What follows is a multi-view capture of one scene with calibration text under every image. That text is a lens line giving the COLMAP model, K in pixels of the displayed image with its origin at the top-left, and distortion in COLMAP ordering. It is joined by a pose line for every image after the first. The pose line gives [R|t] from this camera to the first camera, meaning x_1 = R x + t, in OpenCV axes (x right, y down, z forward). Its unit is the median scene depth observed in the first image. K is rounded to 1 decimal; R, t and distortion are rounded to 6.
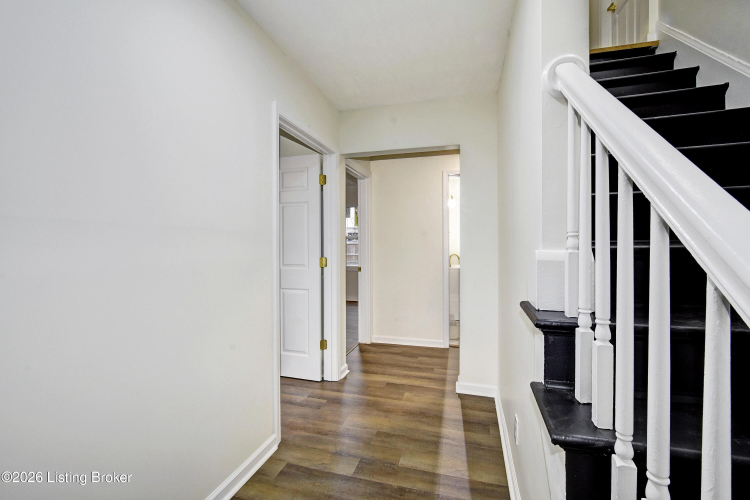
lens RADIAL K [[333.1, 0, 373.4], [0, 333.1, 244.5], [0, 0, 1]] dist [0.018557, -0.001840]
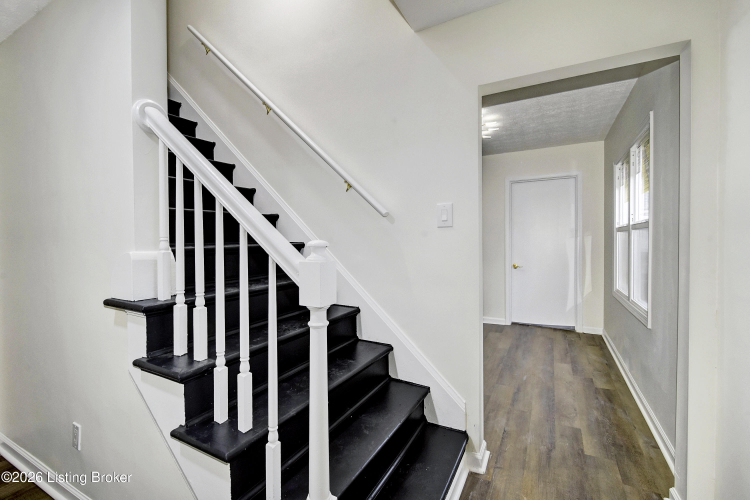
lens RADIAL K [[333.1, 0, 375.4], [0, 333.1, 246.0], [0, 0, 1]] dist [0.018557, -0.001840]
pose [[0.257186, -0.004369, 0.966352, -0.472695], [0.018264, 0.999833, -0.000341, 0.013121], [-0.966189, 0.017737, 0.257223, -0.159752]]
